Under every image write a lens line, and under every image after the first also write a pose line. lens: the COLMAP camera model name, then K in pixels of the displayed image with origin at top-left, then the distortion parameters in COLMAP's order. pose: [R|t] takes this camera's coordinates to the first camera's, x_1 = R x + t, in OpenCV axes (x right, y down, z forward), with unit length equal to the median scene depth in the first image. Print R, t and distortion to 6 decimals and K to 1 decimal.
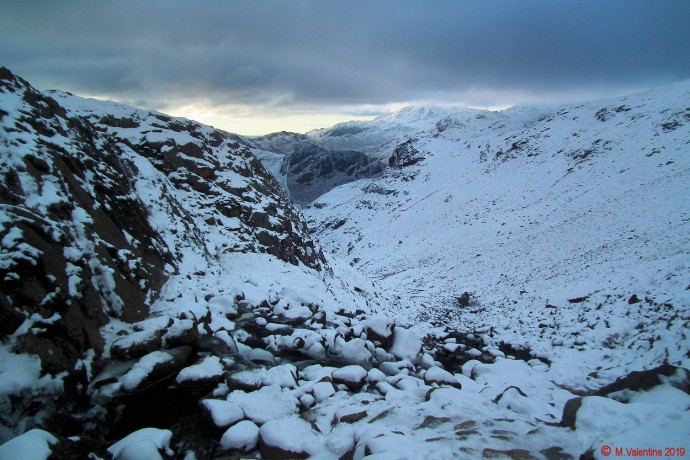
lens RADIAL K [[1046.8, 0, 345.0], [0, 1046.8, 230.0], [0, 0, 1]] dist [0.040479, 0.009425]
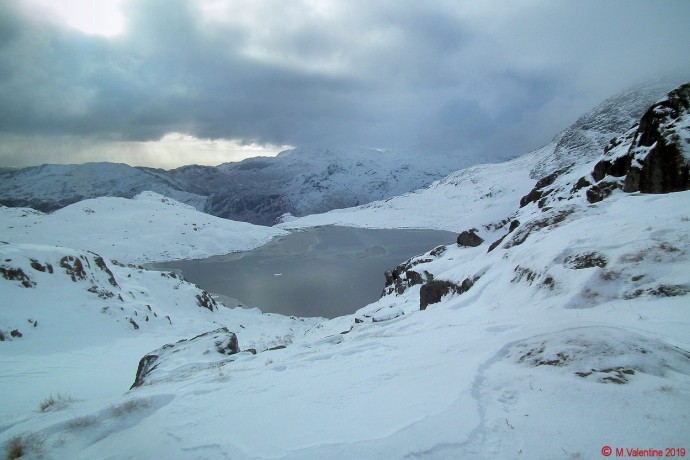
lens RADIAL K [[1046.8, 0, 345.0], [0, 1046.8, 230.0], [0, 0, 1]] dist [0.040479, 0.009425]
pose [[0.996057, -0.006398, 0.088488, -0.000774], [0.008502, 0.999689, -0.023424, 0.000708], [-0.088311, 0.024084, 0.995802, -0.115934]]
